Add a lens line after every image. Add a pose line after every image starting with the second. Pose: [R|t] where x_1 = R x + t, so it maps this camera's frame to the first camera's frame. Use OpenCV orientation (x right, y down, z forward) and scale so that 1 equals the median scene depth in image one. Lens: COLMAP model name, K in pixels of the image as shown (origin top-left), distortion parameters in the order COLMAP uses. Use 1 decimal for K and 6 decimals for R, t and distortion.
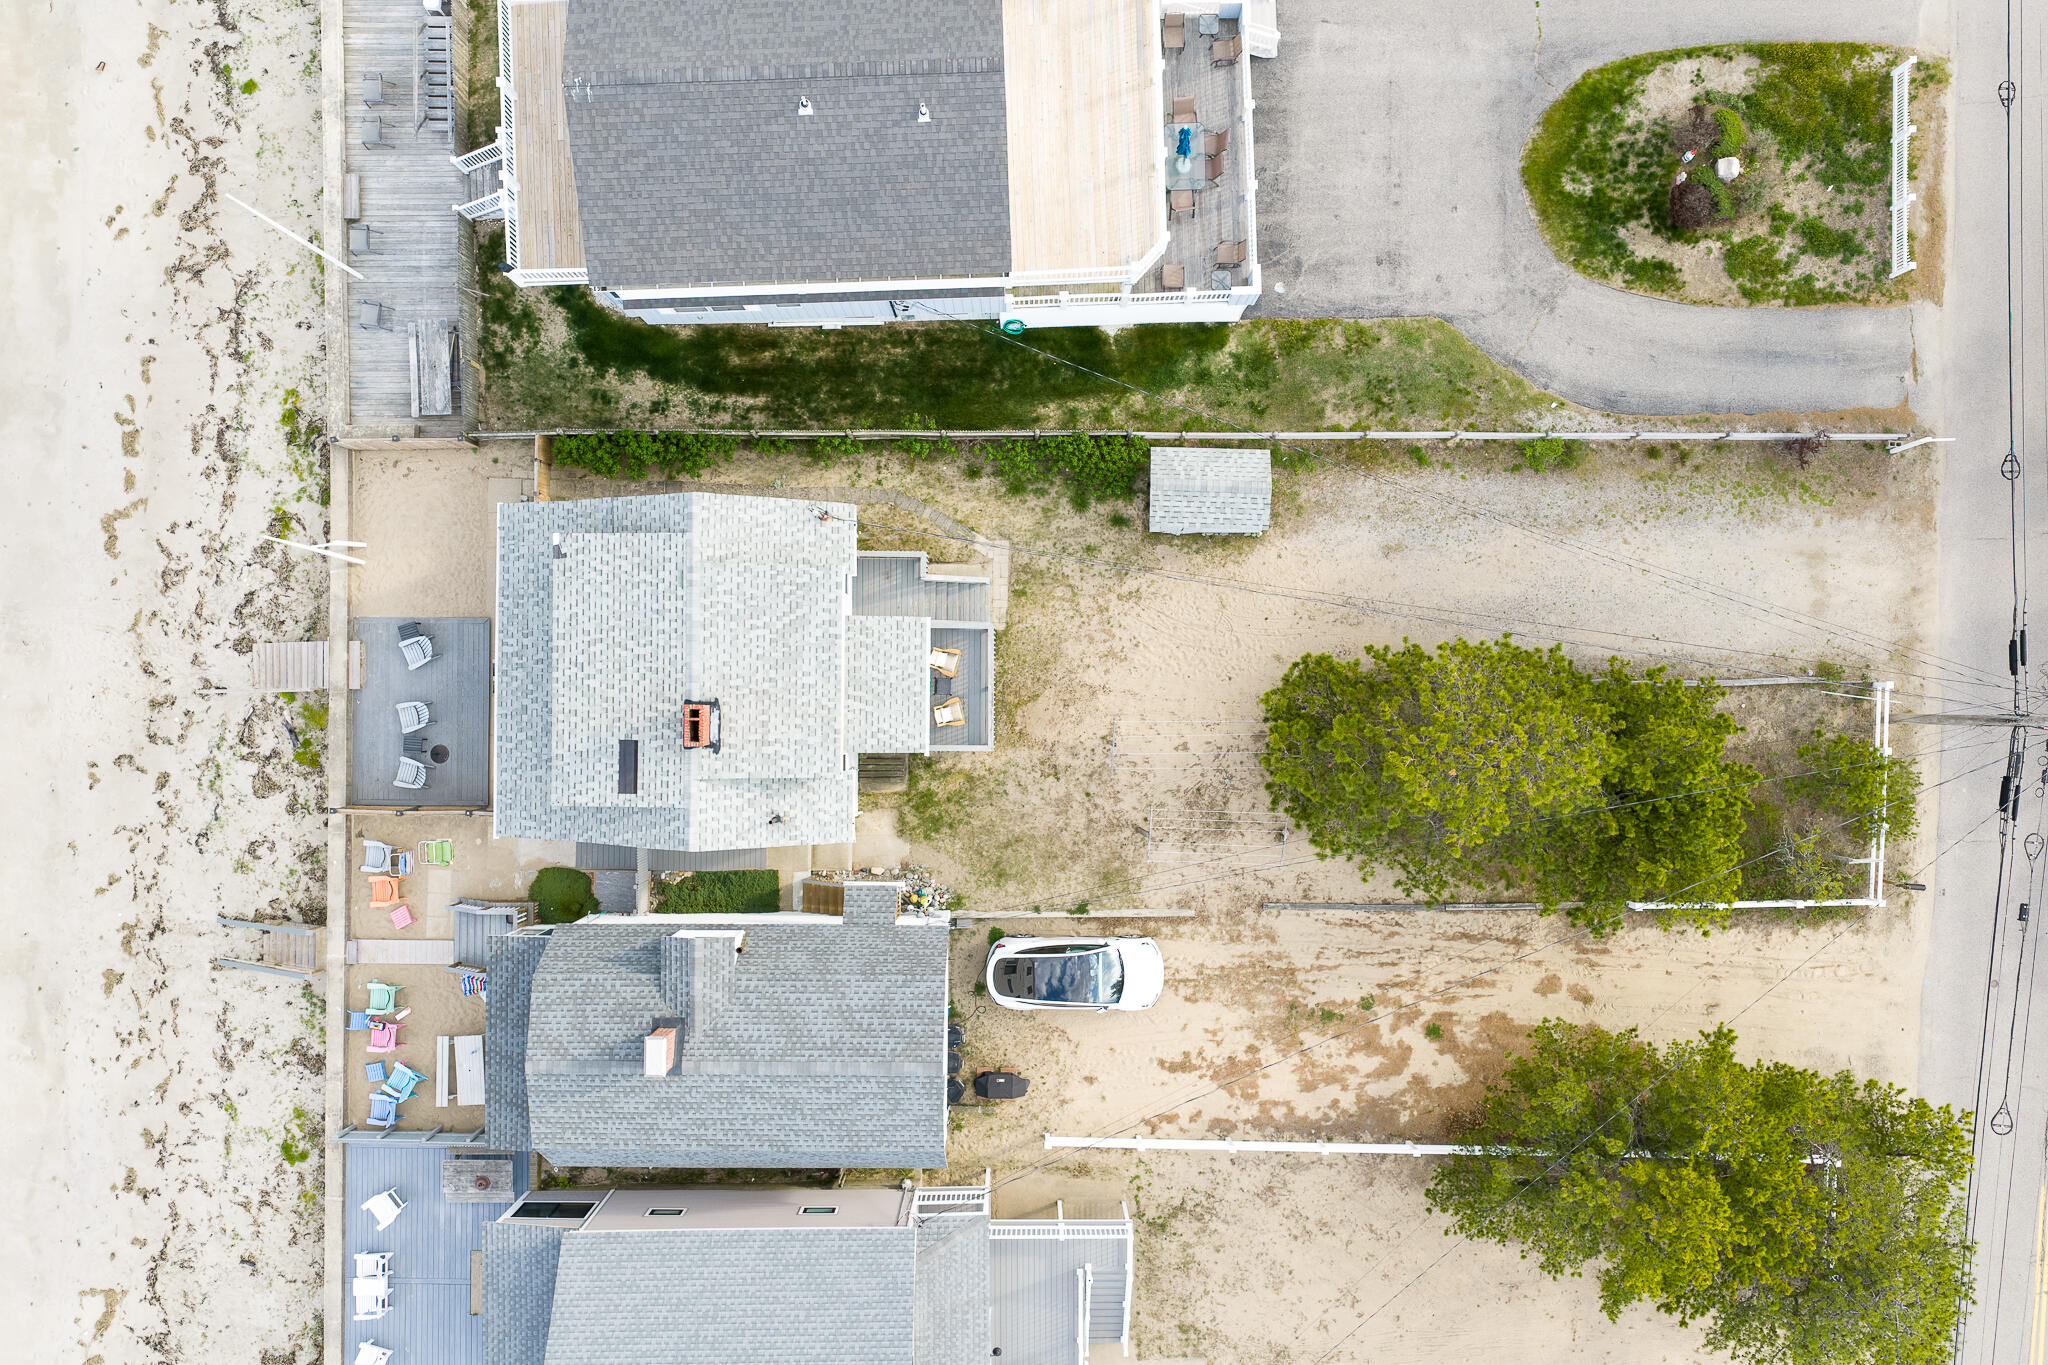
lens RADIAL K [[1698.3, 0, 1026.1], [0, 1698.3, 697.2], [0, 0, 1]] dist [0.013089, -0.020690]
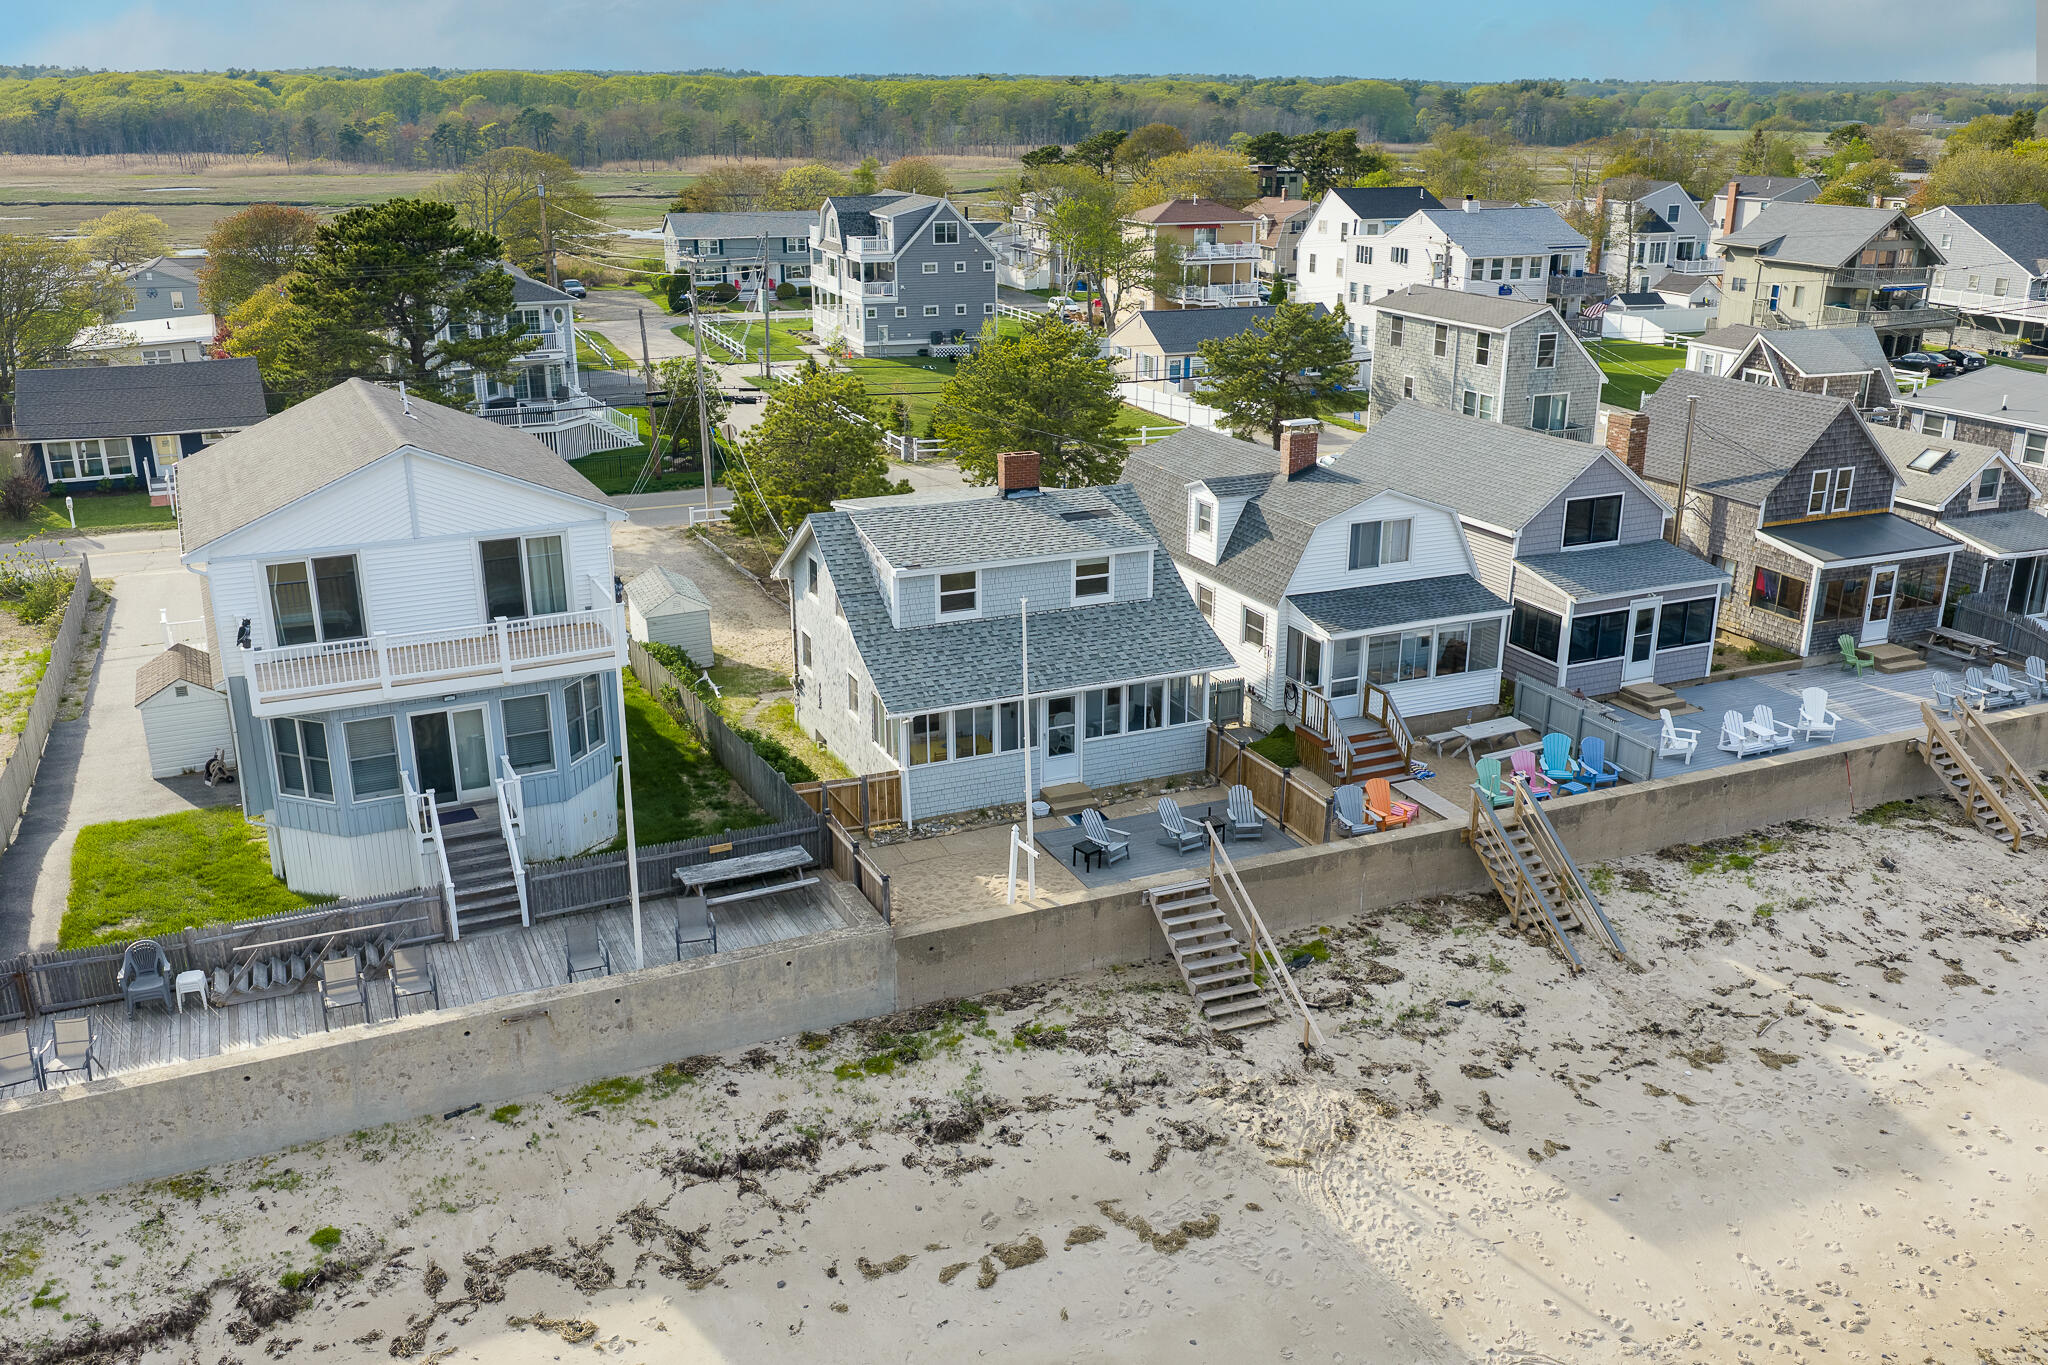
lens RADIAL K [[1698.3, 0, 1026.1], [0, 1698.3, 697.2], [0, 0, 1]] dist [0.013089, -0.020690]
pose [[-0.409392, -0.297914, 0.862349, -0.956258], [0.912356, -0.135859, 0.386197, -0.338742], [0.002104, 0.944875, 0.327423, 0.656532]]
